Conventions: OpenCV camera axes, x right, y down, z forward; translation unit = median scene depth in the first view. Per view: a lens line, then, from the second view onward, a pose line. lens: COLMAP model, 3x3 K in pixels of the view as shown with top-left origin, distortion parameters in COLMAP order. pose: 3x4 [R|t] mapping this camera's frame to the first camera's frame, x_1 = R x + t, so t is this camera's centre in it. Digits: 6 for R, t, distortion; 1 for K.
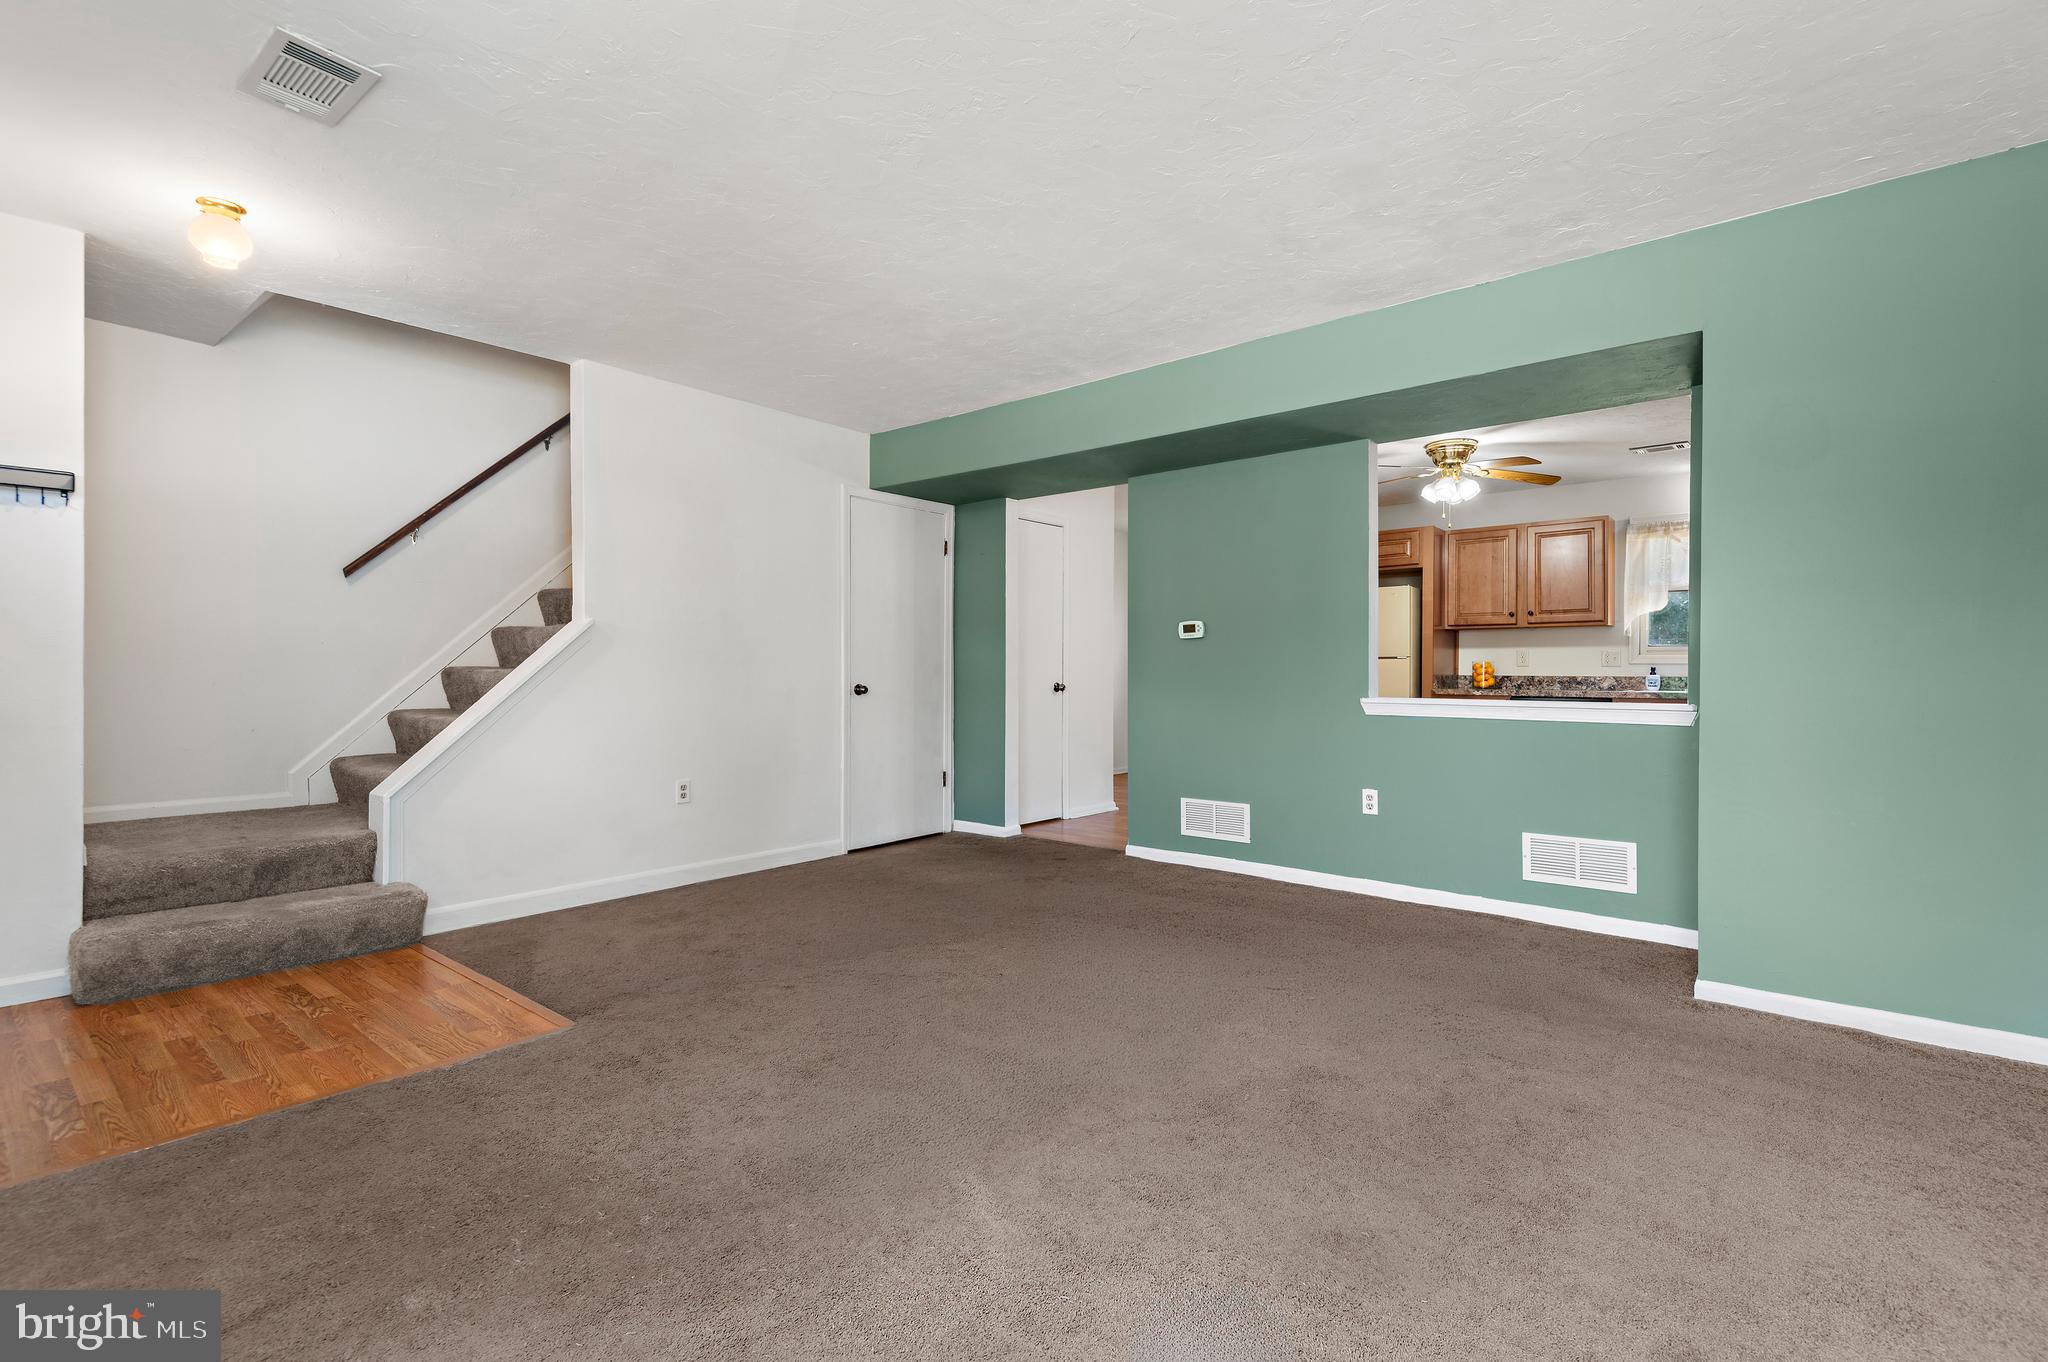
lens RADIAL K [[938.5, 0, 1043.6], [0, 938.5, 668.6], [0, 0, 1]] dist [0.020563, -0.011887]
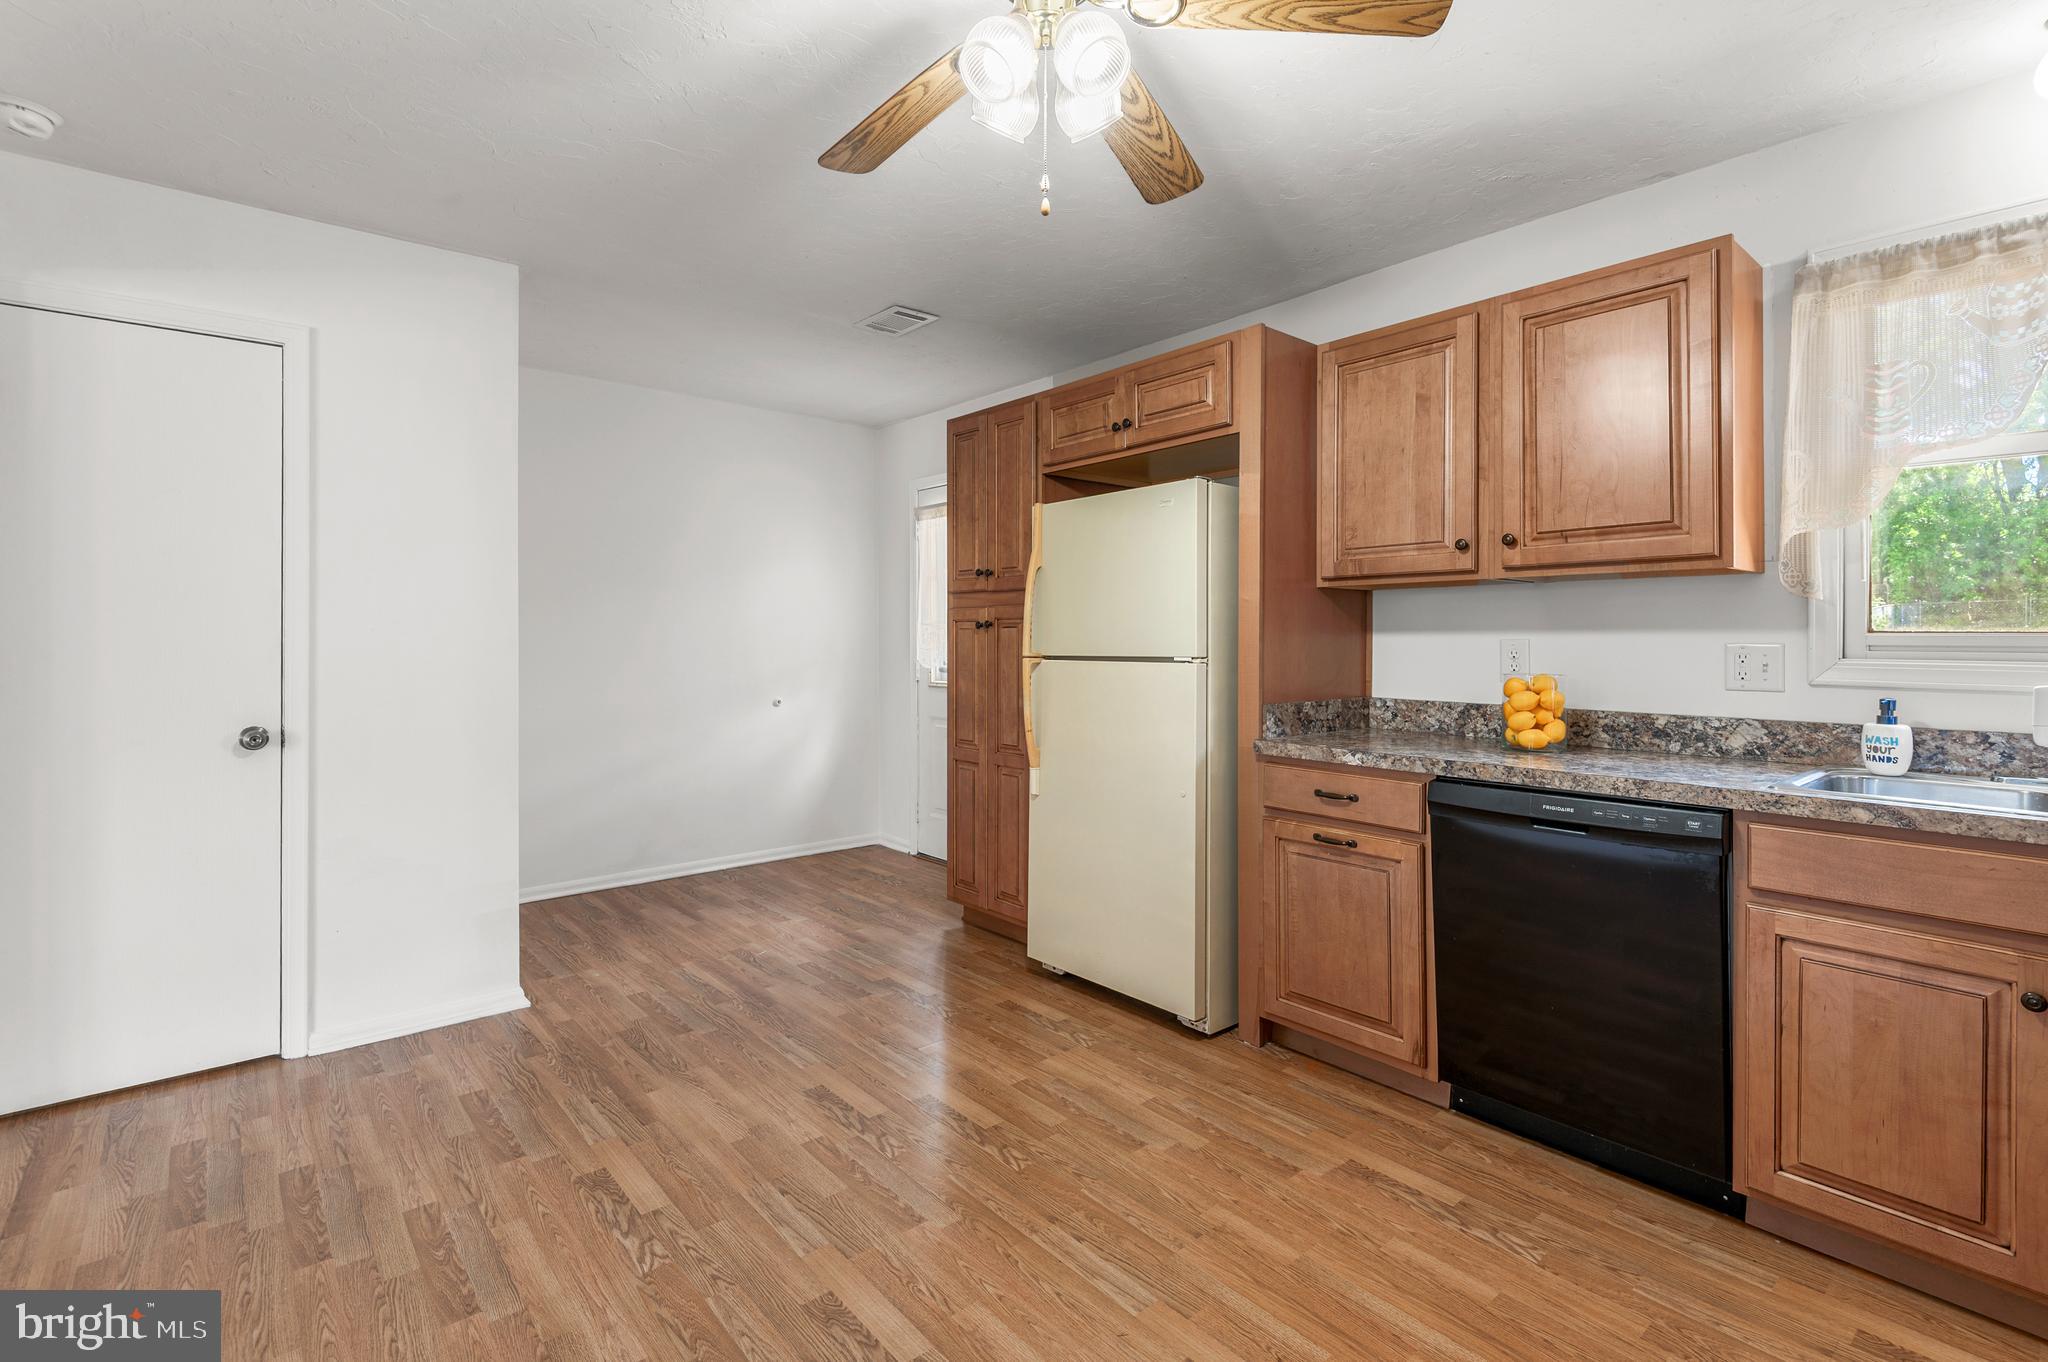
lens RADIAL K [[938.5, 0, 1054.6], [0, 938.5, 631.5], [0, 0, 1]] dist [0.020563, -0.011887]
pose [[0.986405, -0.003453, -0.164297, 0.404197], [0.002901, 0.999989, -0.003600, -0.022964], [0.164308, 0.003075, 0.986404, 0.614183]]
